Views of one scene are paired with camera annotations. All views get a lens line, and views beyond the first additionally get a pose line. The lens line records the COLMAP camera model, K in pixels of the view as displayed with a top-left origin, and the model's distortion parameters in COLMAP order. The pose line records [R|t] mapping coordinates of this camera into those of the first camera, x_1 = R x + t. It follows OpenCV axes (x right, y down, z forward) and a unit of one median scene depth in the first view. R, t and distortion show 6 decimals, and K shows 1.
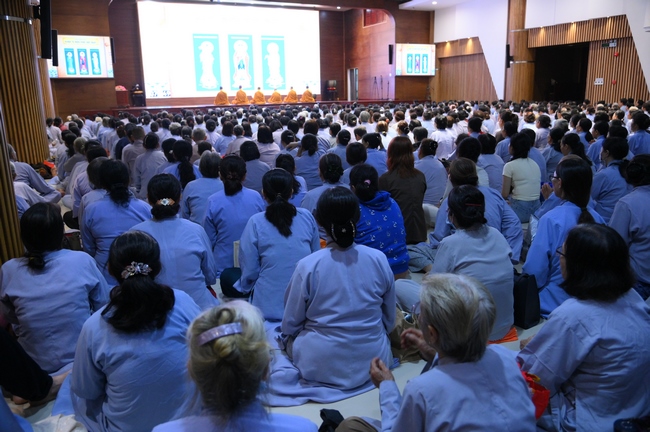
lens RADIAL K [[511.4, 0, 327.6], [0, 511.4, 215.7], [0, 0, 1]] dist [-0.060308, 0.035352]
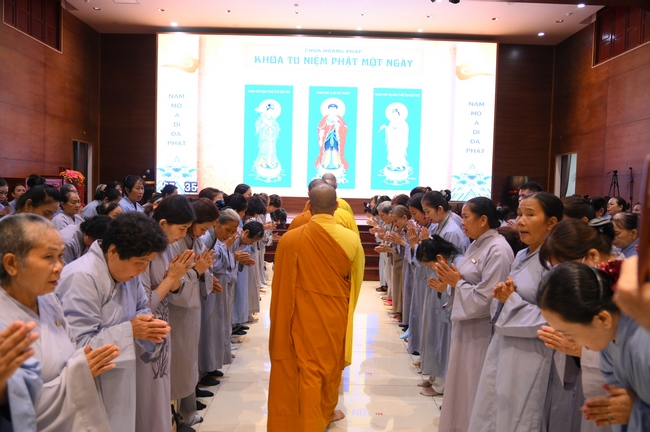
lens RADIAL K [[498.6, 0, 321.6], [0, 498.6, 216.2], [0, 0, 1]] dist [-0.051388, -0.005007]
pose [[0.890801, 0.067276, -0.449386, 0.064174], [-0.145988, 0.978920, -0.142837, -0.148387], [0.430303, 0.192844, 0.881845, 0.567561]]
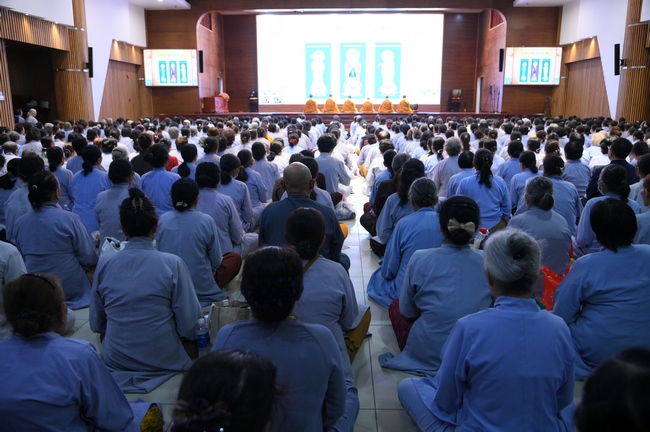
lens RADIAL K [[511.4, 0, 324.2], [0, 511.4, 215.0], [0, 0, 1]] dist [-0.060308, 0.035352]
pose [[0.869918, 0.122361, -0.477776, 0.300638], [-0.129078, 0.991454, 0.018897, -0.035530], [0.476005, 0.045231, 0.878278, 0.118595]]
